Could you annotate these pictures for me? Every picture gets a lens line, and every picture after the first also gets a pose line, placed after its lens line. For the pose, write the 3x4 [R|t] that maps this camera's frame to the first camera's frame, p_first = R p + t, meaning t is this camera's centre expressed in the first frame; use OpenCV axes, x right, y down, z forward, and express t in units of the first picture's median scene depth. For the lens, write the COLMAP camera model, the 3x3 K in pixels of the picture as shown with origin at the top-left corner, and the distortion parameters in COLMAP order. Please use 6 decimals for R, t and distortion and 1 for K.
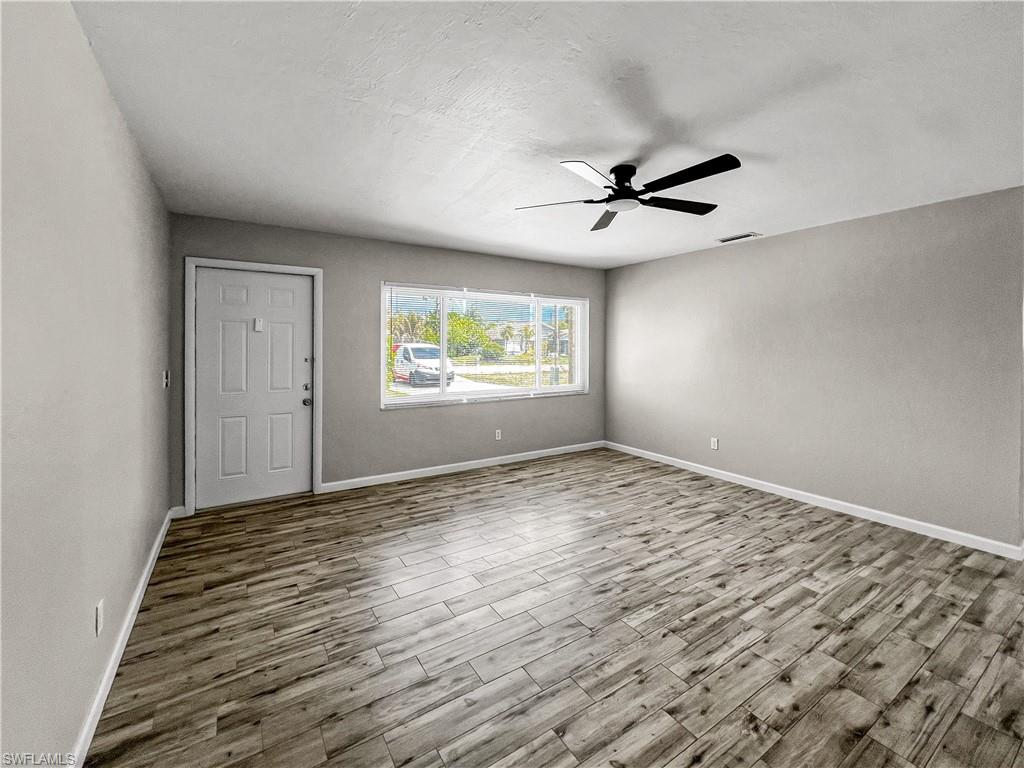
lens RADIAL K [[430.6, 0, 501.0], [0, 430.6, 344.9], [0, 0, 1]] dist [-0.000034, 0.000318]
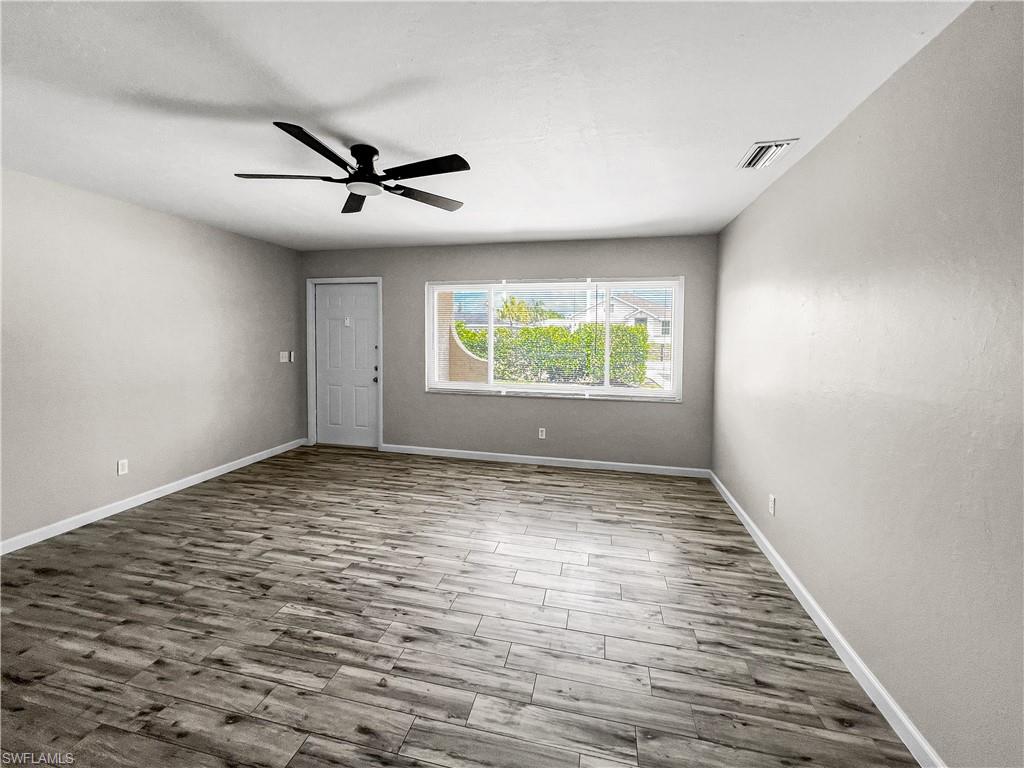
lens RADIAL K [[430.6, 0, 501.0], [0, 430.6, 344.9], [0, 0, 1]] dist [-0.000034, 0.000318]
pose [[0.697426, 0.019872, -0.716381, 1.190574], [-0.004921, 0.999725, 0.022941, -0.008846], [0.716640, -0.012474, 0.697332, 0.566853]]
